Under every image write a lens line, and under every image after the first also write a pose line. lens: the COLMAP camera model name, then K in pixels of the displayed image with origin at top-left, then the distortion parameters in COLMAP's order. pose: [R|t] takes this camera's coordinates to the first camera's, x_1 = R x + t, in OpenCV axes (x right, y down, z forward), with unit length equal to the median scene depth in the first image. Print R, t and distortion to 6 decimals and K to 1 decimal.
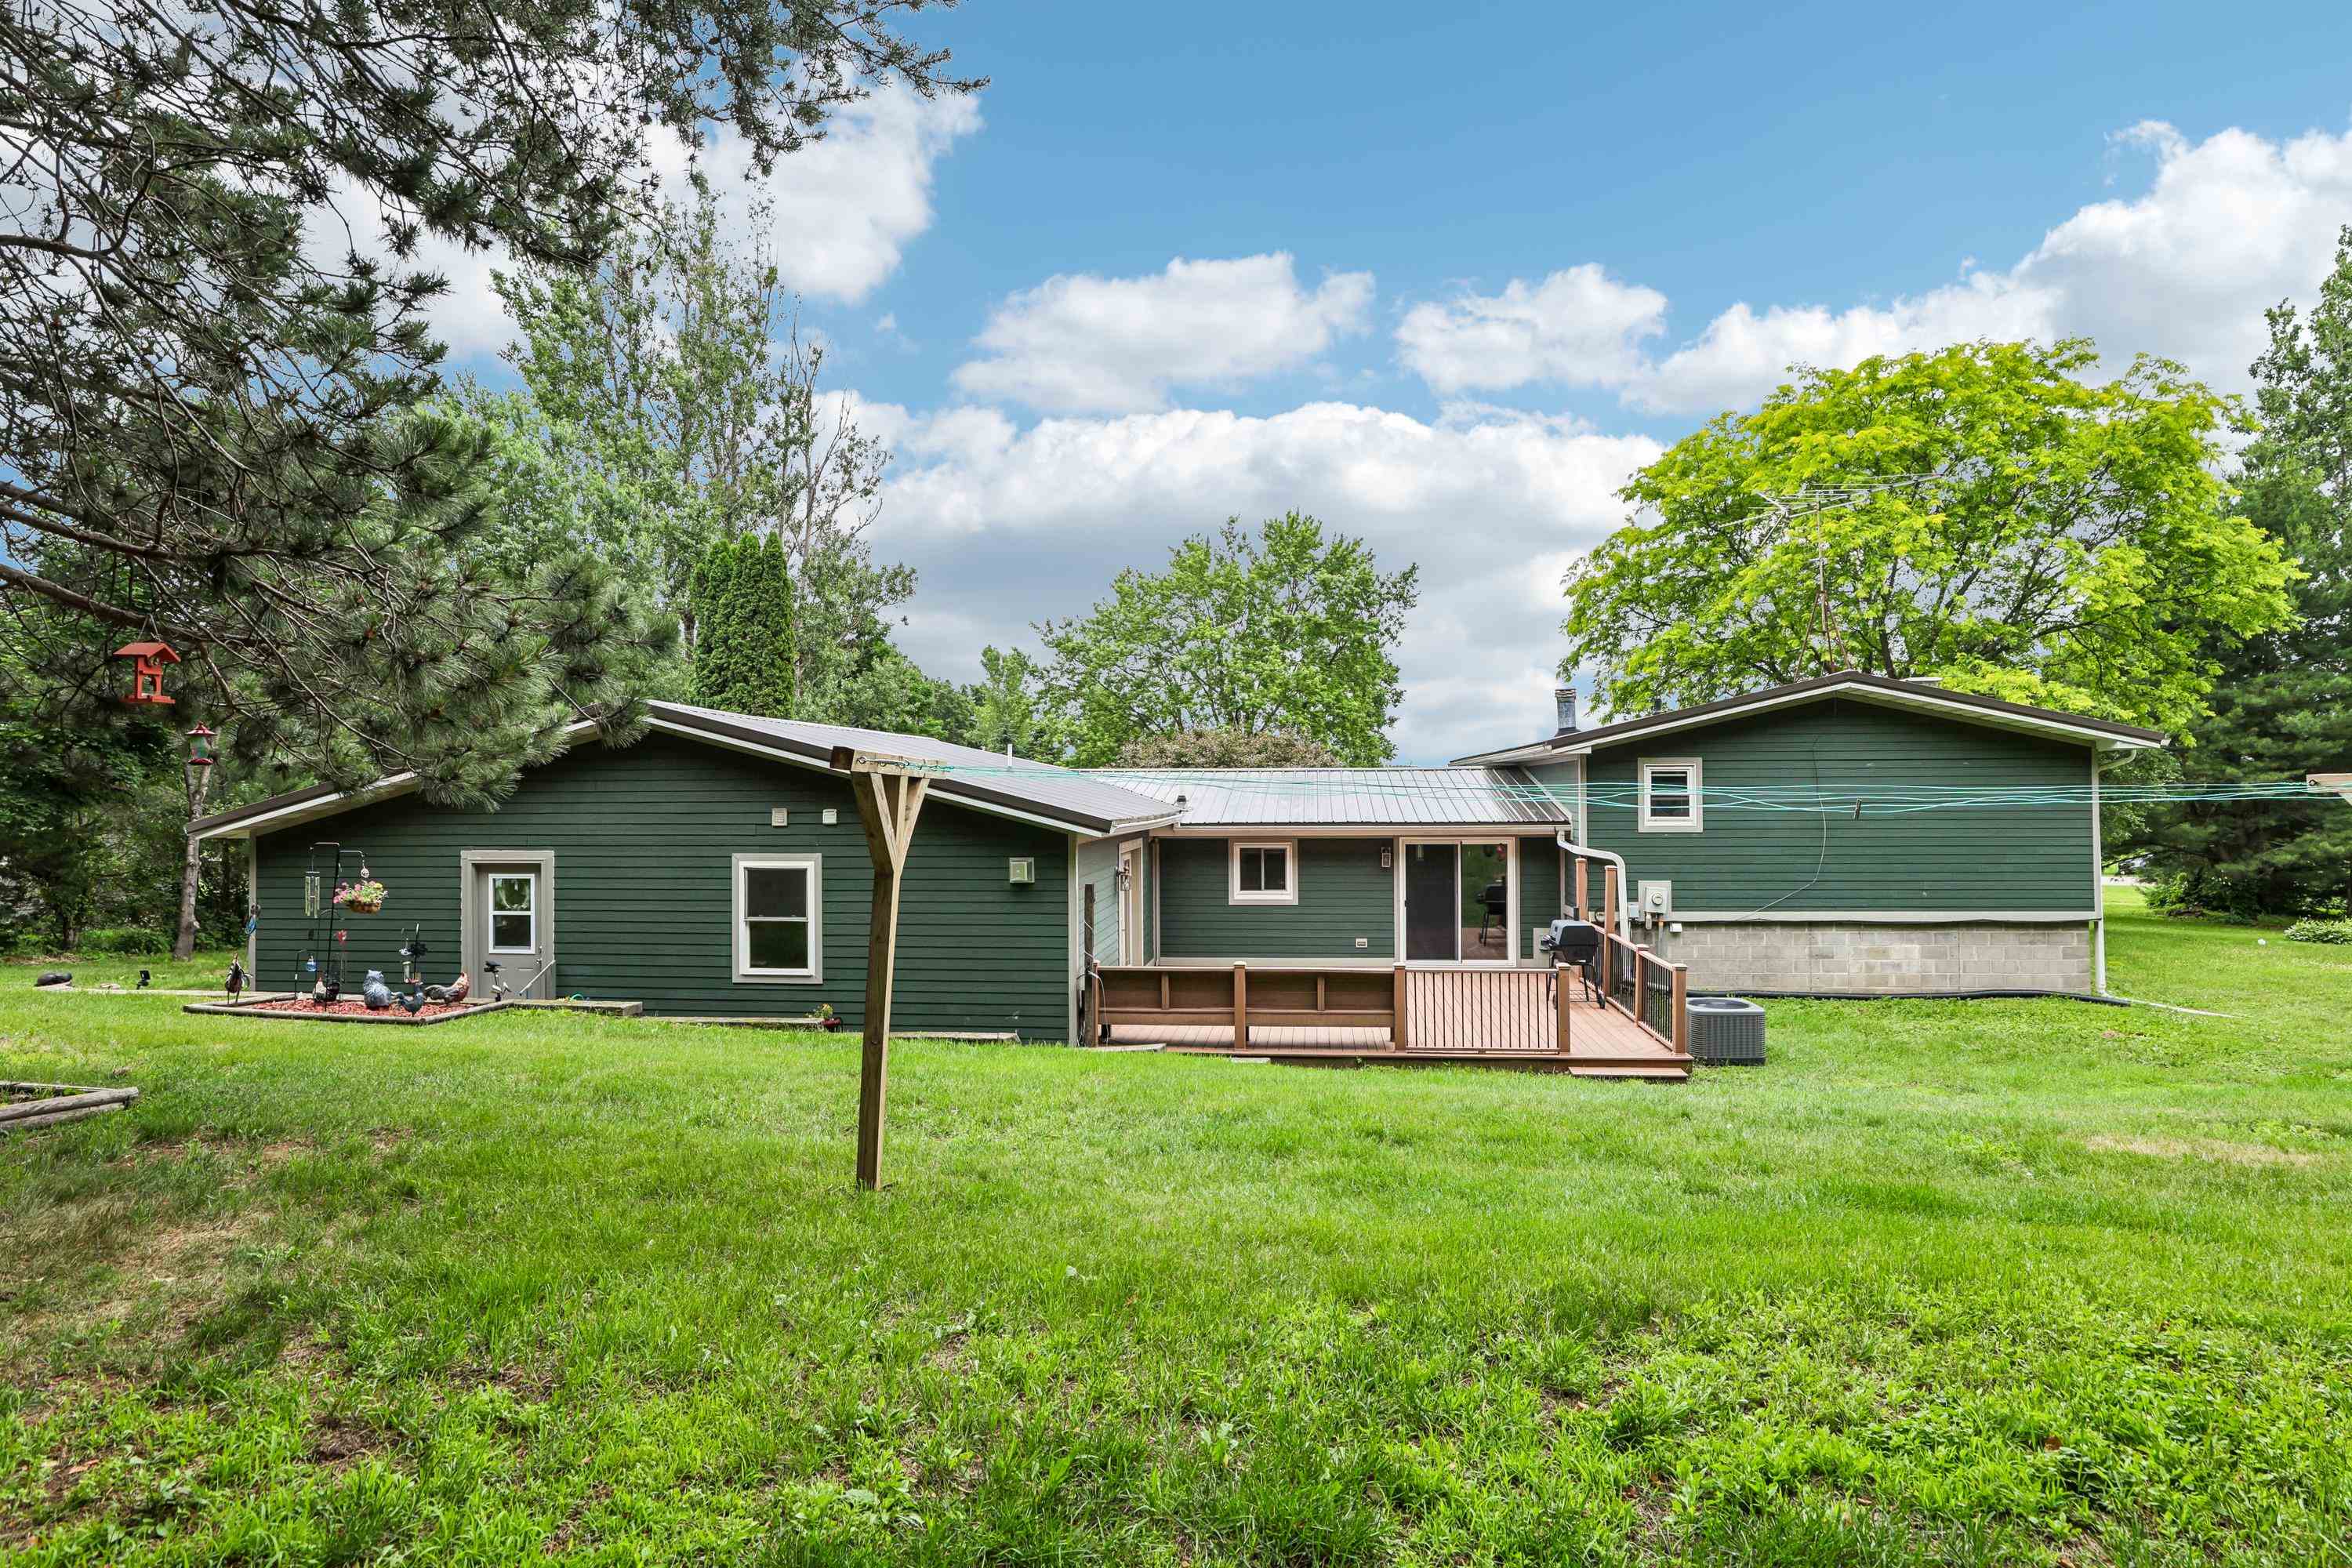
lens RADIAL K [[1145.8, 0, 1178.4], [0, 1145.8, 786.8], [0, 0, 1]] dist [-0.031964, 0.000242]
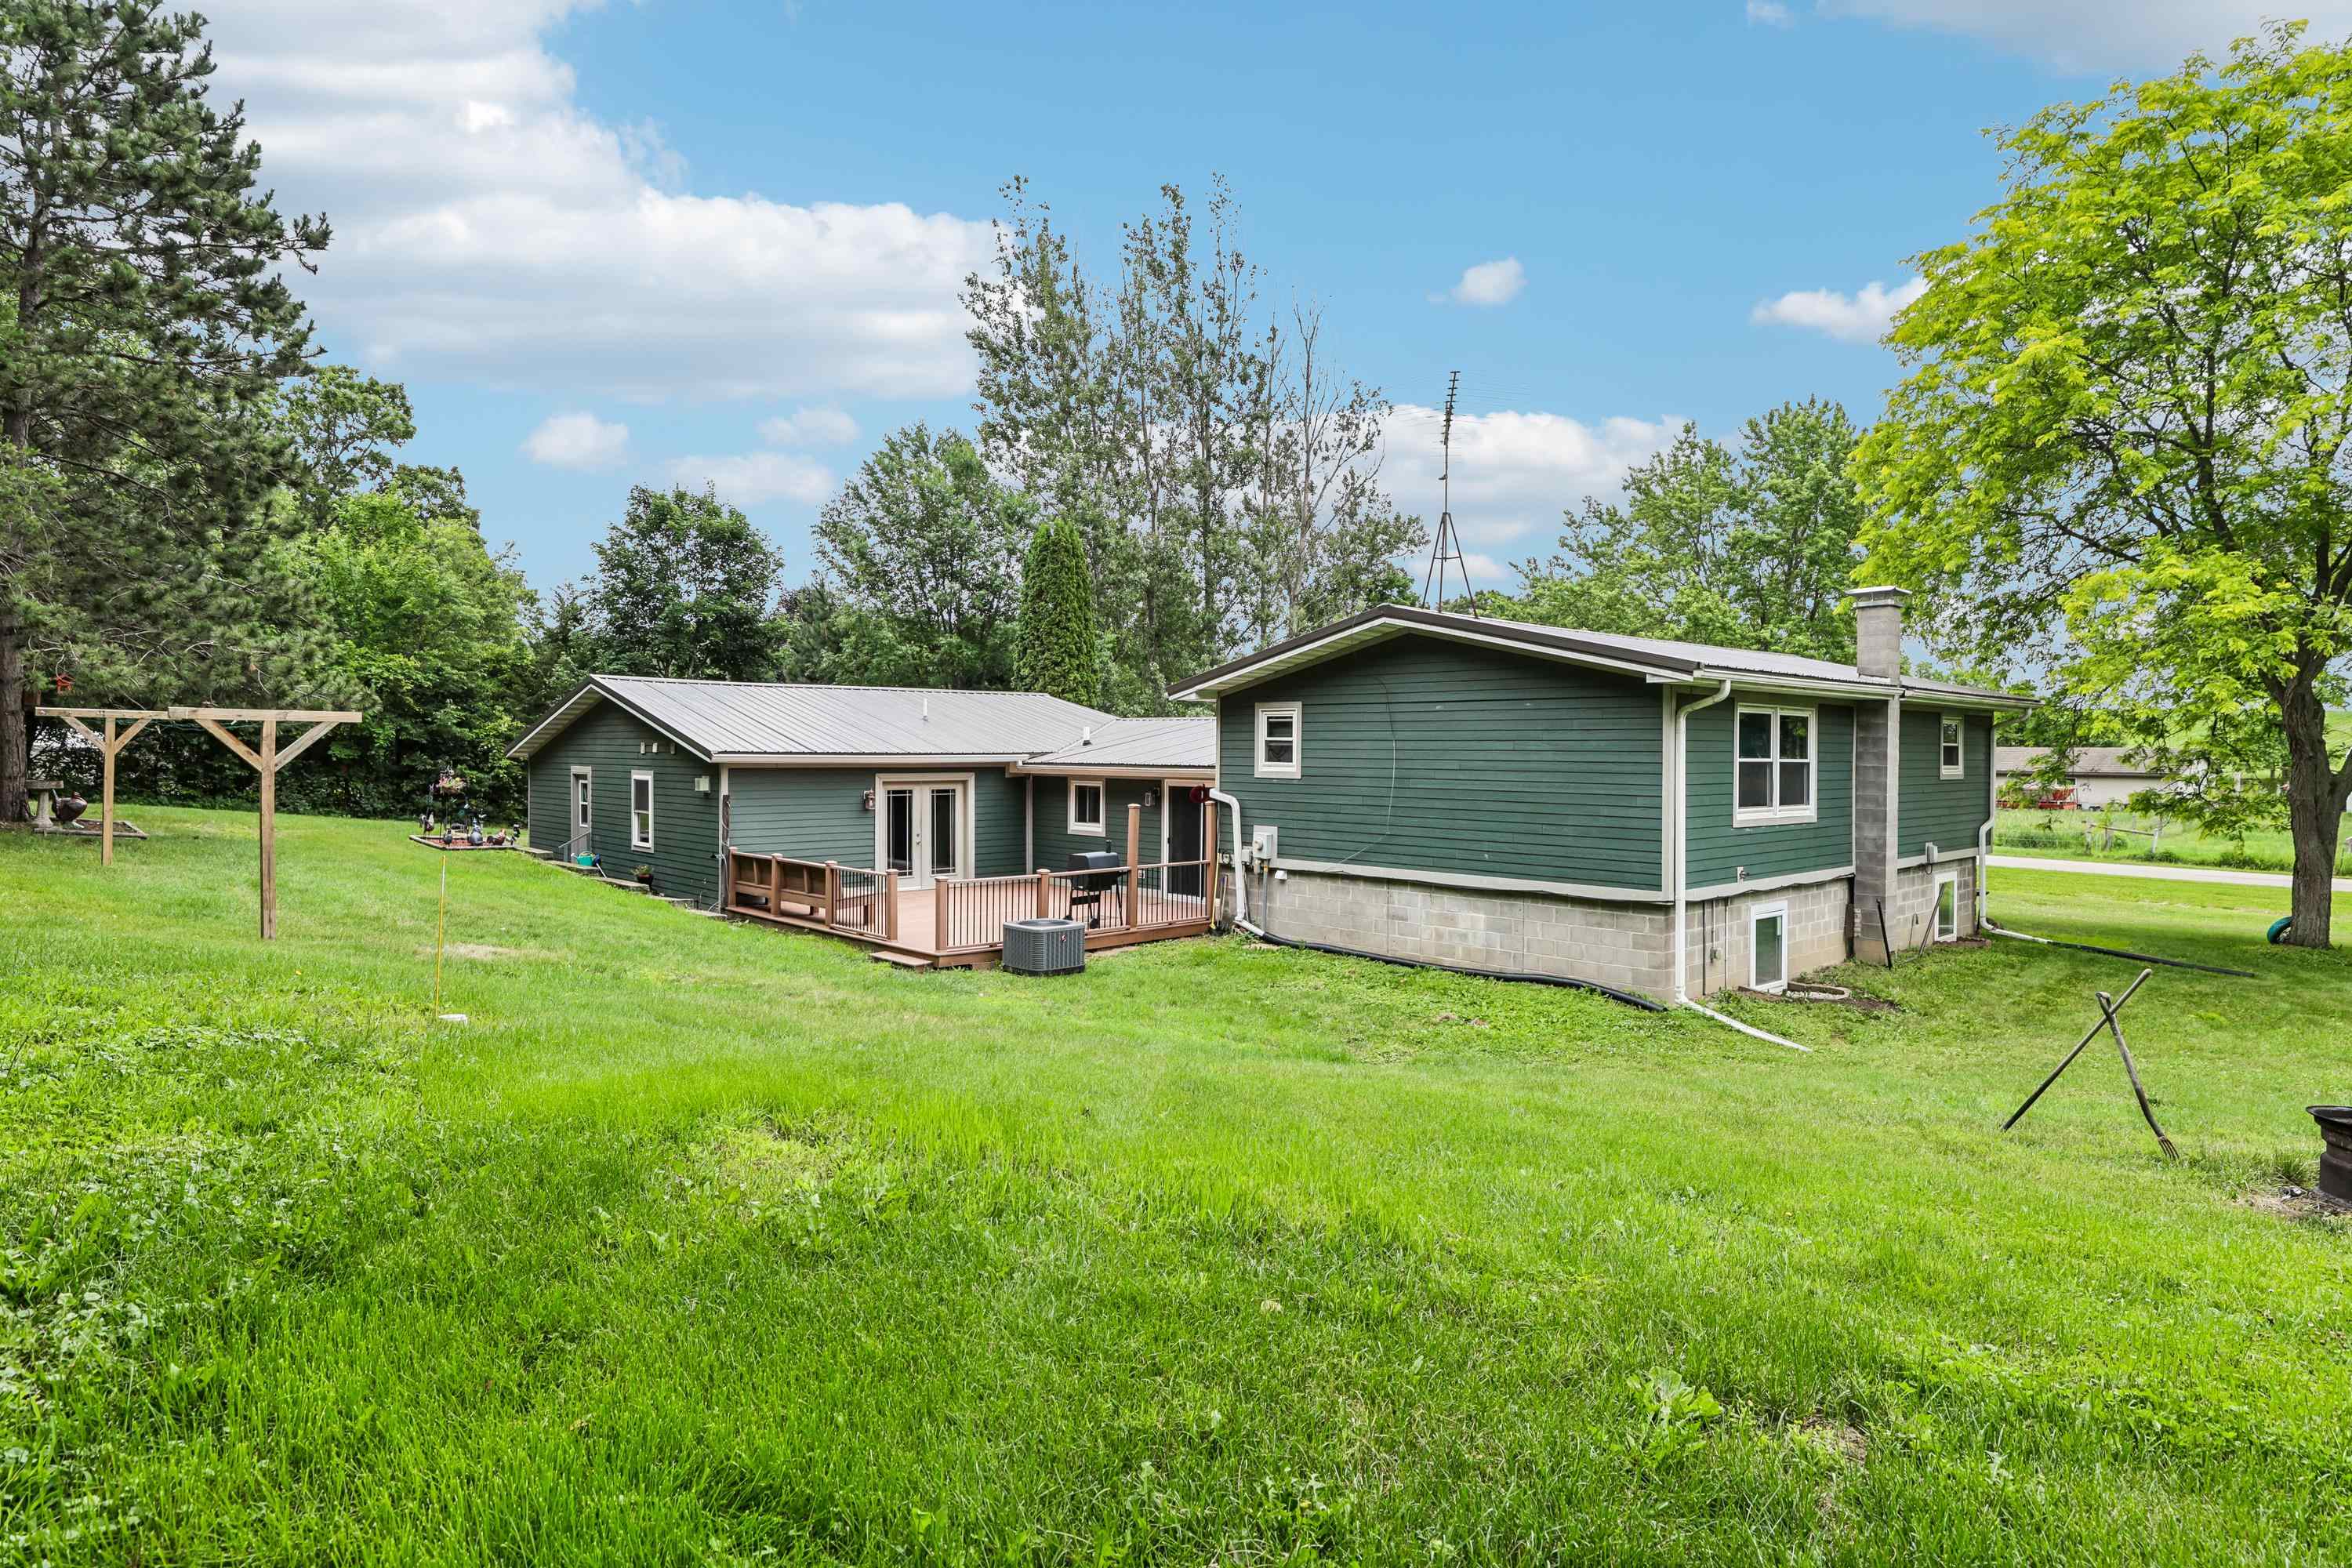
lens RADIAL K [[1269.2, 0, 1177.7], [0, 1269.2, 749.4], [0, 0, 1]] dist [-0.027295, 0.000036]
pose [[0.766525, 0.011609, -0.642109, 1.088578], [-0.007470, 0.999930, 0.009161, 0.005155], [0.642171, -0.002225, 0.766558, 0.096749]]
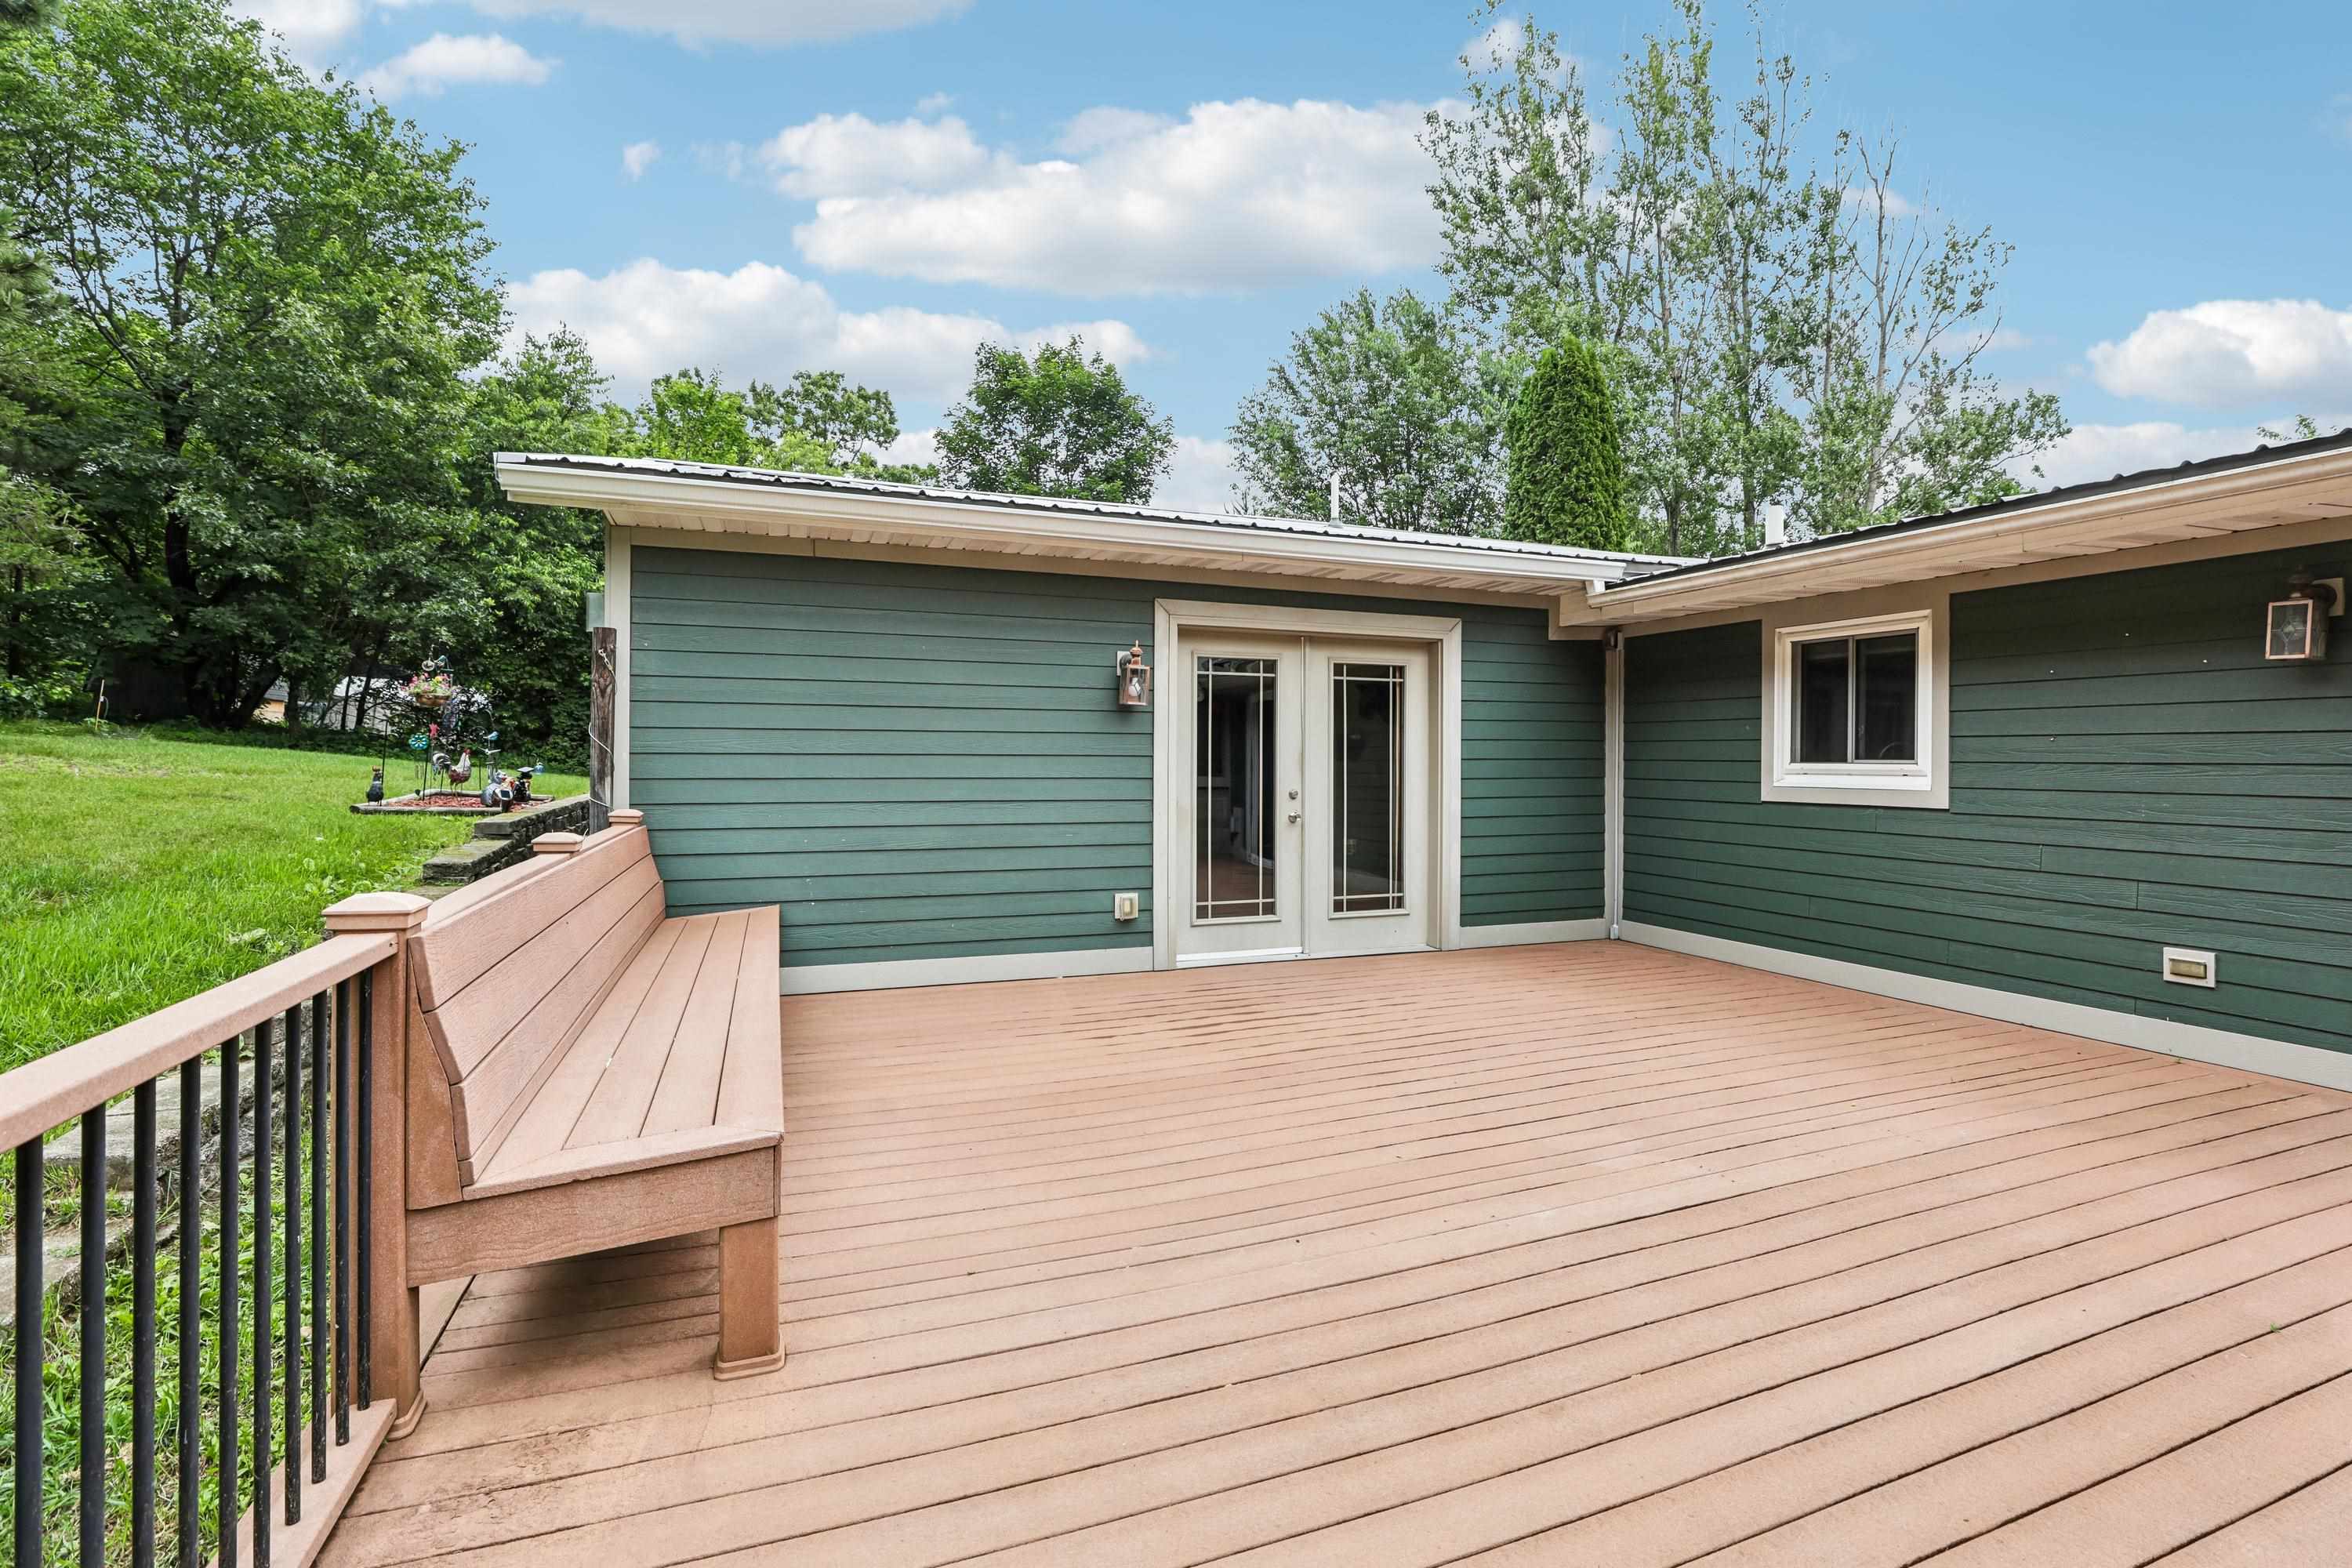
lens RADIAL K [[1067.4, 0, 1195.8], [0, 1067.4, 765.3], [0, 0, 1]] dist [-0.033619, 0.000828]
pose [[0.475531, 0.016490, -0.879544, 0.290273], [-0.002754, 0.999847, 0.017257, 0.098131], [0.879695, -0.005784, 0.475504, 0.775972]]
